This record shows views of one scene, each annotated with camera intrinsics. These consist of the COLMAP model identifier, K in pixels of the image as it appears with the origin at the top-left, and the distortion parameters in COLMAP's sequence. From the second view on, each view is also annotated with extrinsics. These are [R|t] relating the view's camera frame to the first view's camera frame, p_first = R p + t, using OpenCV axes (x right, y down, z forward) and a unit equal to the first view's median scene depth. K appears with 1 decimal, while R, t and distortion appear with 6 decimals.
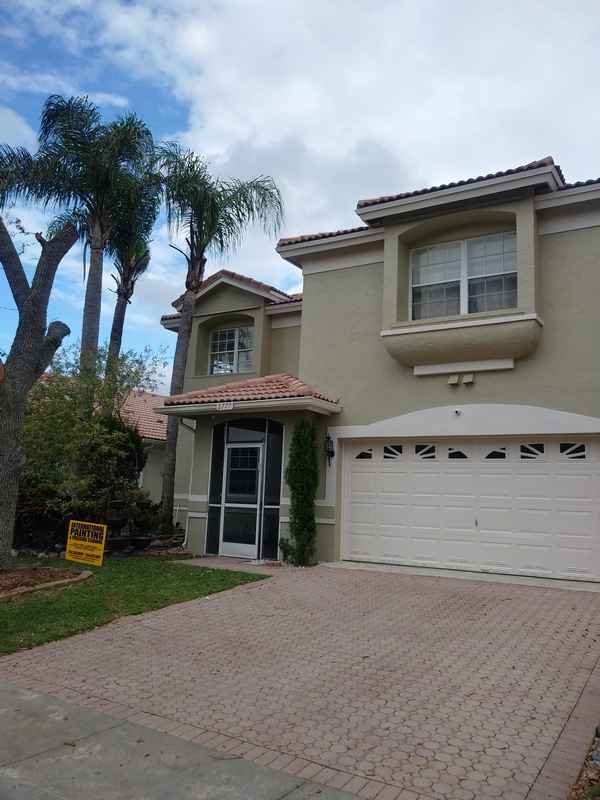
lens RADIAL K [[661.4, 0, 324.9], [0, 661.4, 393.5], [0, 0, 1]] dist [0.013137, -0.002696]
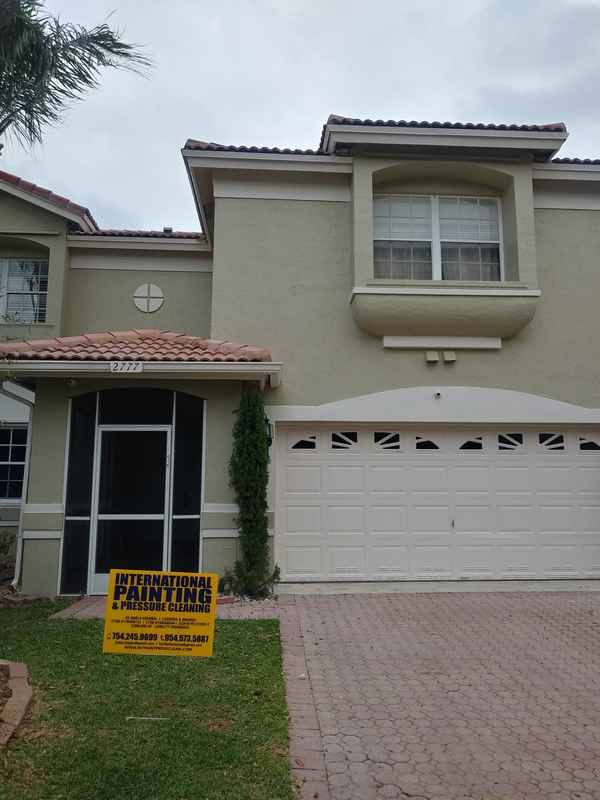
lens RADIAL K [[664.9, 0, 319.8], [0, 664.9, 390.8], [0, 0, 1]] dist [0.000755, -0.005352]
pose [[0.821027, 0.055888, 0.568146, -0.390755], [-0.062275, 0.998026, -0.008182, 0.038074], [-0.567482, -0.028664, 0.822887, 0.368109]]
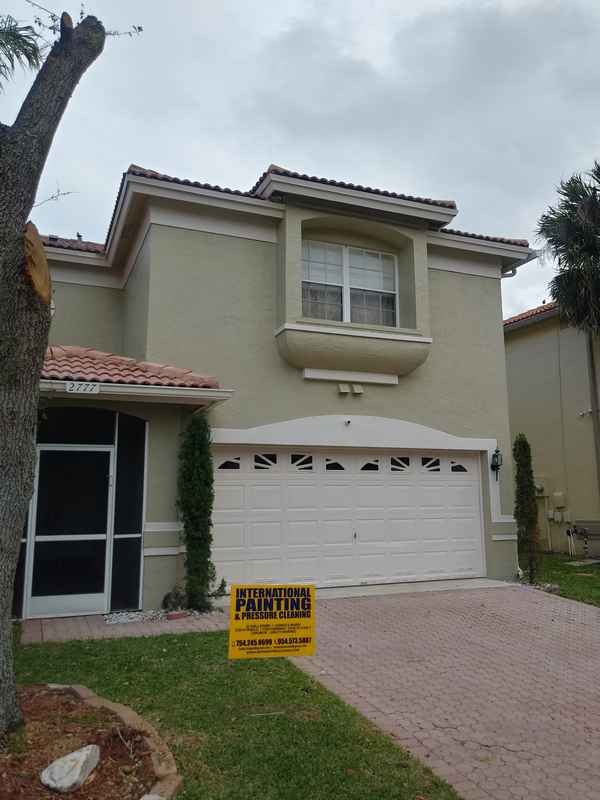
lens RADIAL K [[661.4, 0, 324.9], [0, 661.4, 393.5], [0, 0, 1]] dist [0.013137, -0.002696]
pose [[0.578578, 0.096904, 0.809850, -0.579589], [-0.097787, 0.993997, -0.049077, 0.035509], [-0.809744, -0.050798, 0.584581, 0.444486]]
